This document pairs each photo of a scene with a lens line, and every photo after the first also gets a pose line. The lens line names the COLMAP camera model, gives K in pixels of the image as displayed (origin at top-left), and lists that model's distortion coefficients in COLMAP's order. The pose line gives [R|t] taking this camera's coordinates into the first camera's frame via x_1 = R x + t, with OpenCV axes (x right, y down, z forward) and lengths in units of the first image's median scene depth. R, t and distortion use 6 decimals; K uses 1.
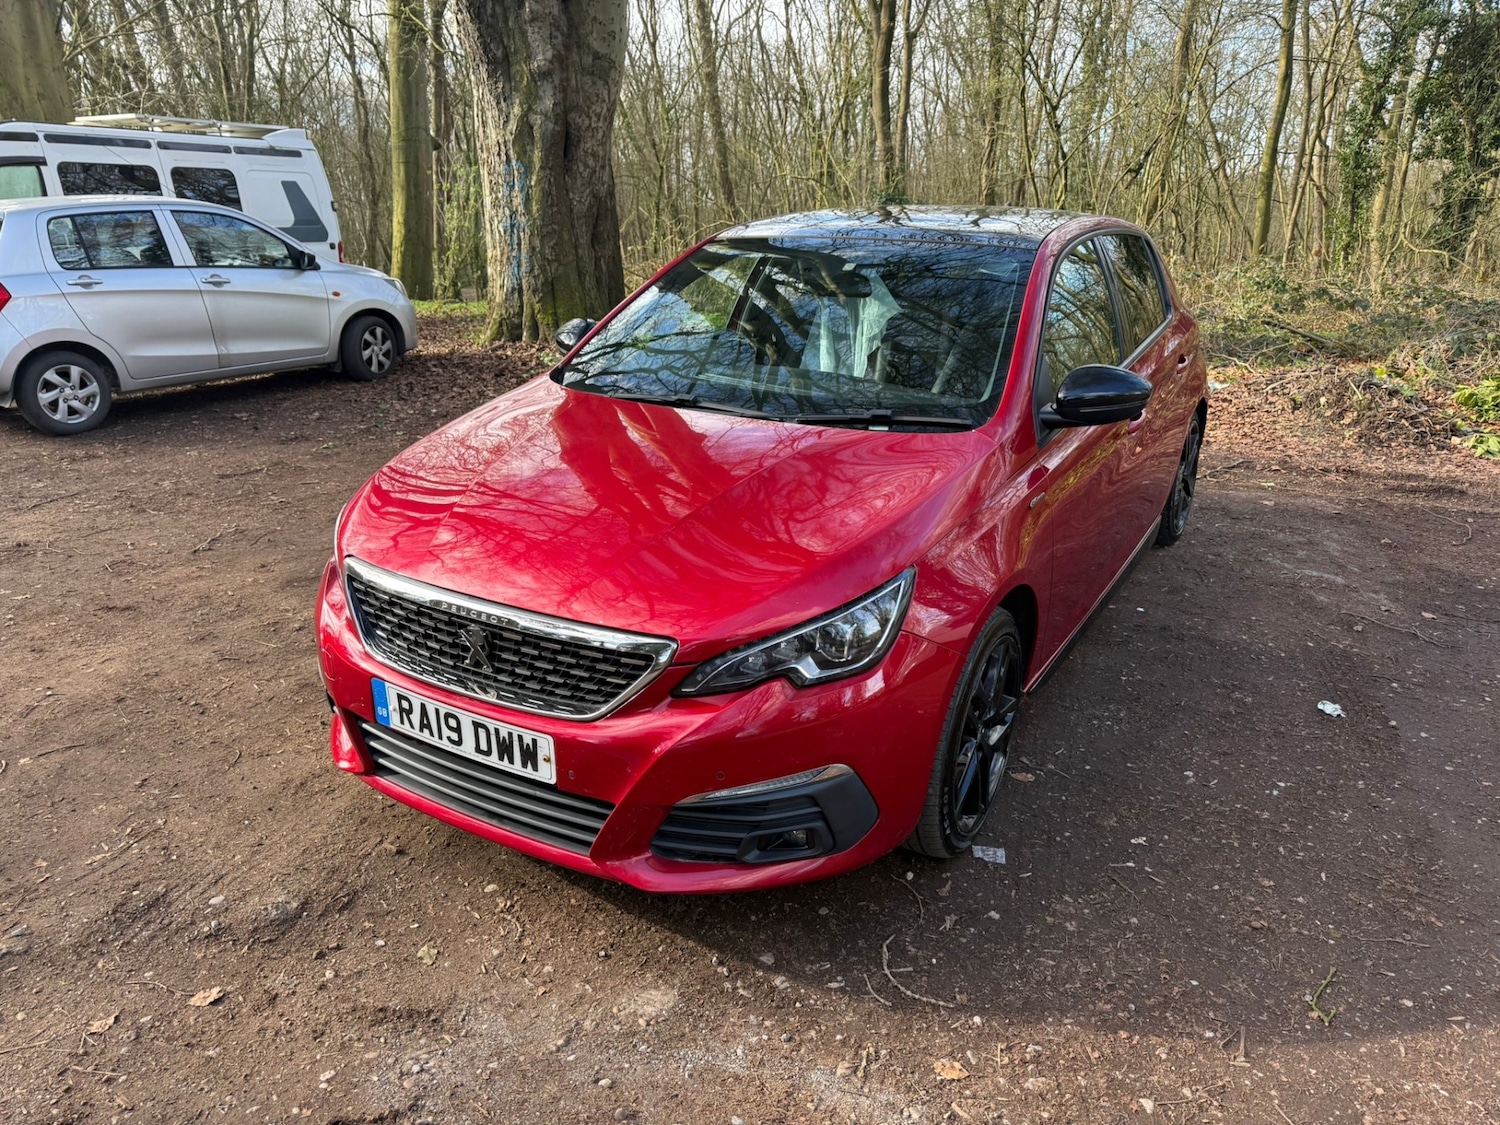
lens RADIAL K [[1076.9, 0, 755.0], [0, 1076.9, 564.6], [0, 0, 1]] dist [0.041344, -0.041742]
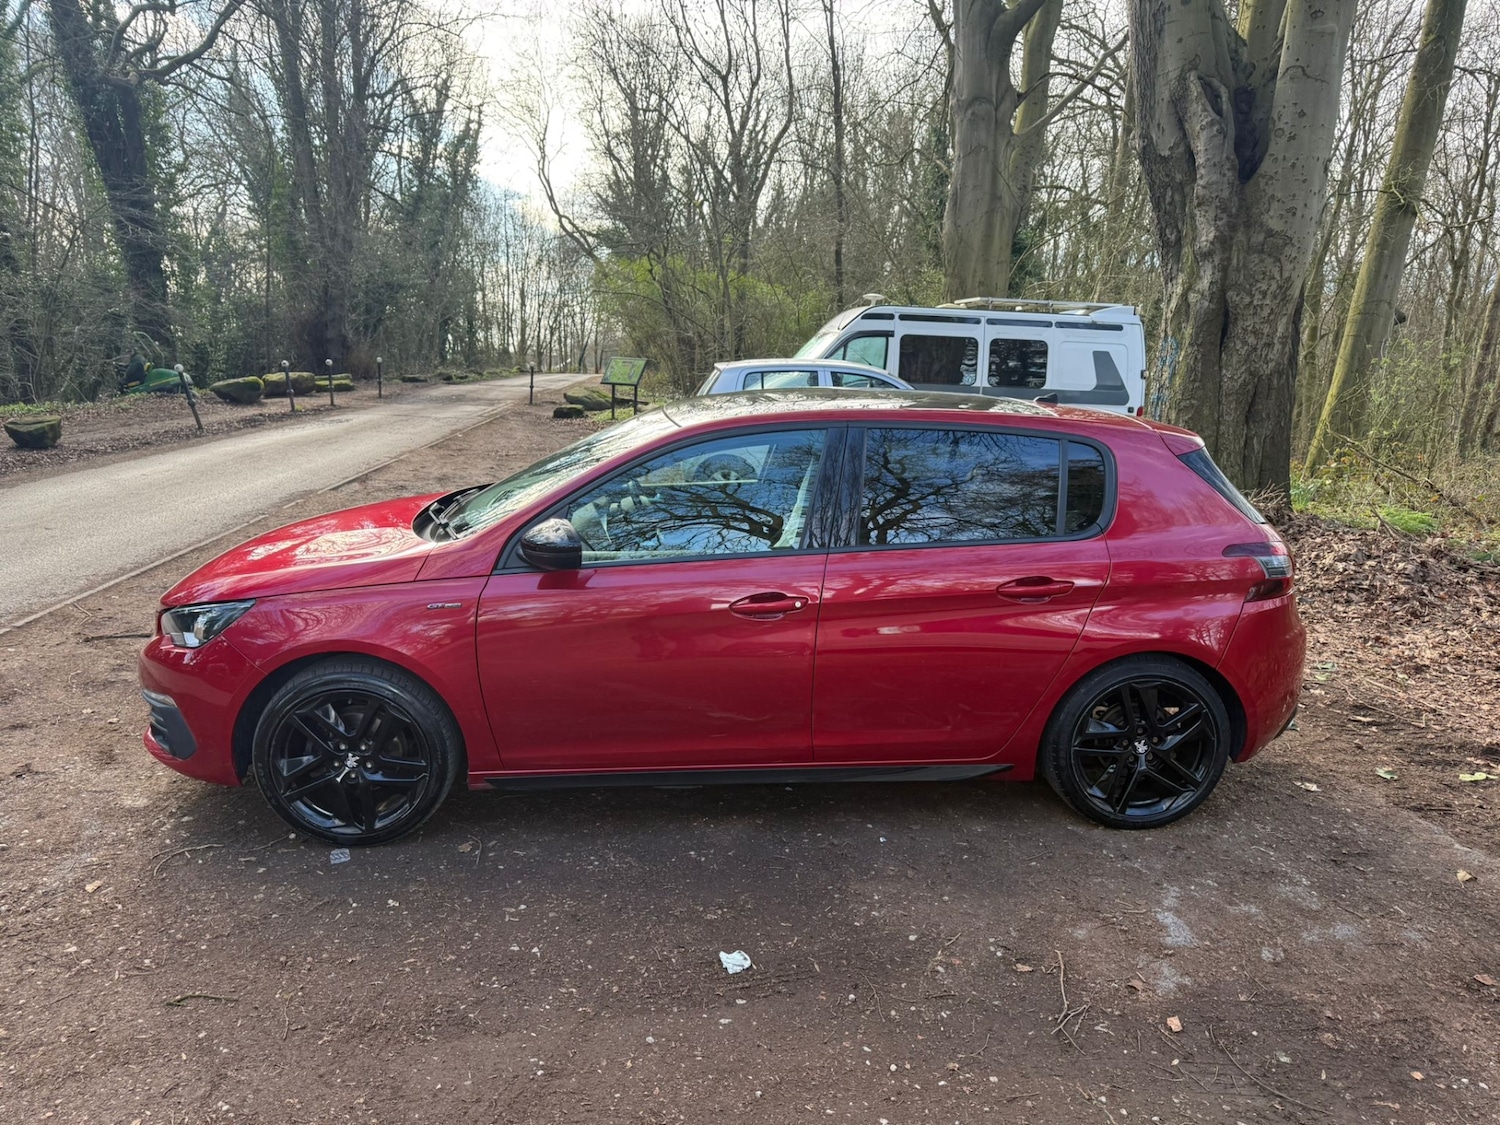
lens RADIAL K [[1051.8, 0, 744.5], [0, 1051.8, 622.7], [0, 0, 1]] dist [-0.007412, -0.006237]
pose [[0.569534, 0.226948, -0.790016, 1.305733], [-0.291594, 0.954402, 0.063957, -0.205645], [0.768508, 0.193938, 0.609741, 0.465537]]
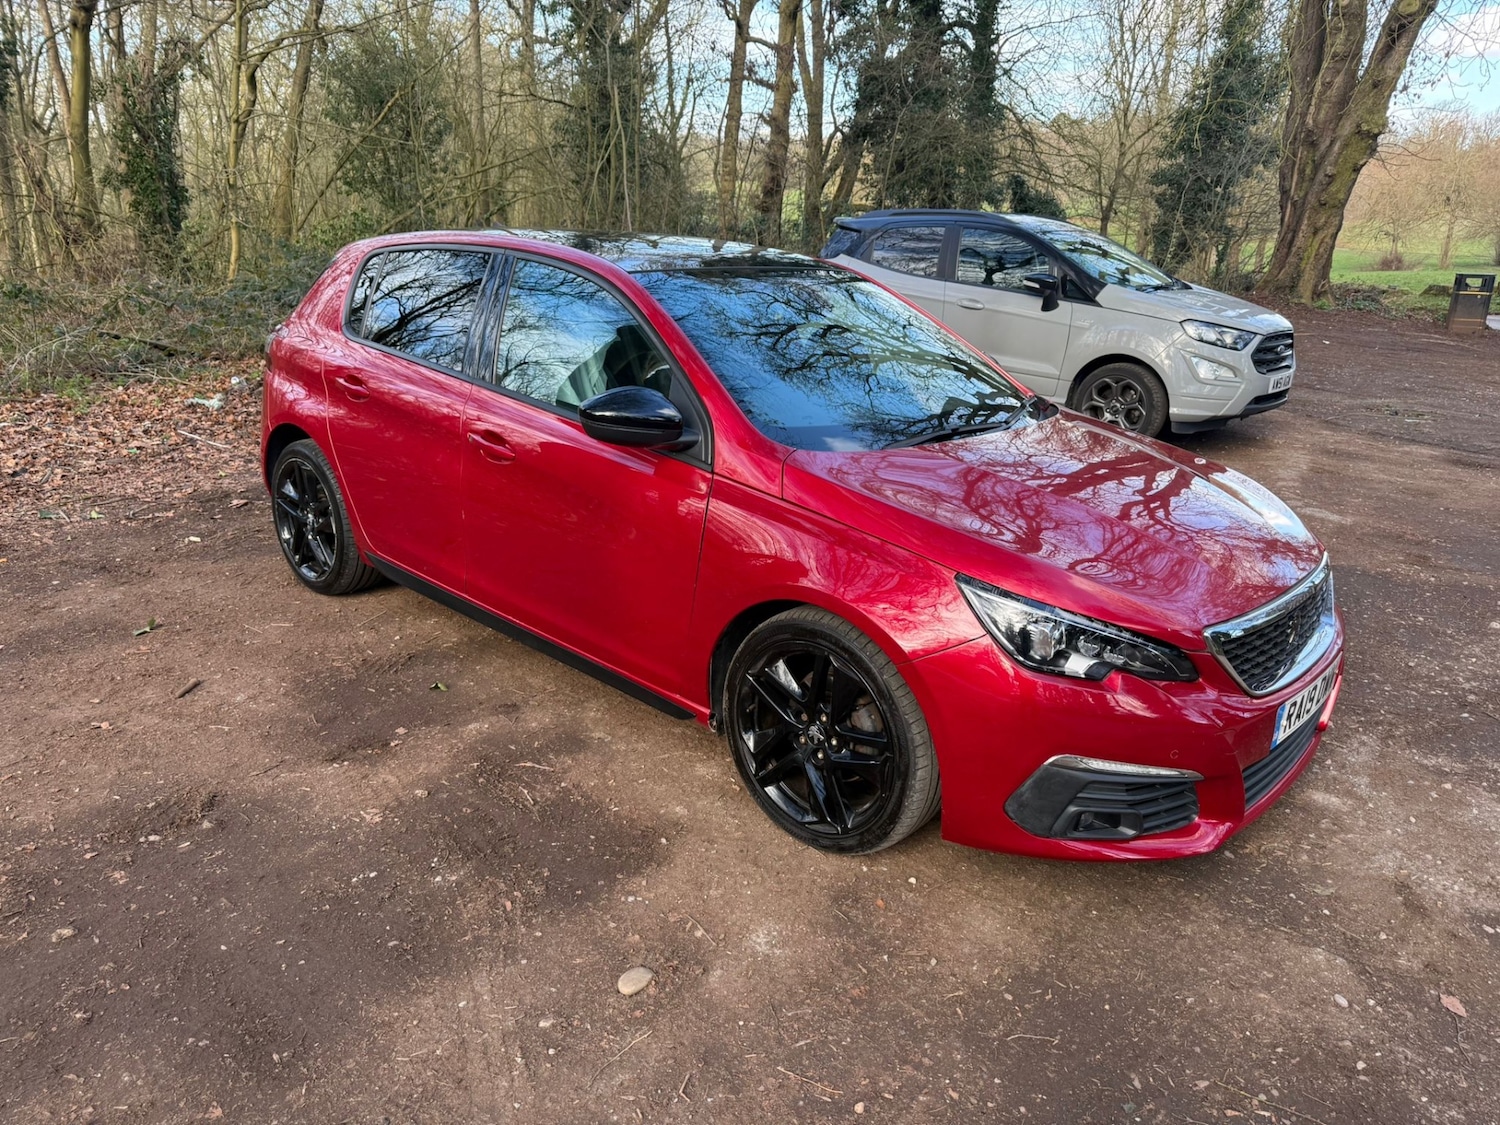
lens RADIAL K [[1051.2, 0, 751.9], [0, 1051.2, 595.1], [0, 0, 1]] dist [0.019330, -0.021484]
pose [[0.206358, -0.325458, 0.922764, -1.090778], [0.284972, 0.922170, 0.261520, -0.325566], [-0.936059, 0.208995, 0.283044, 0.934538]]
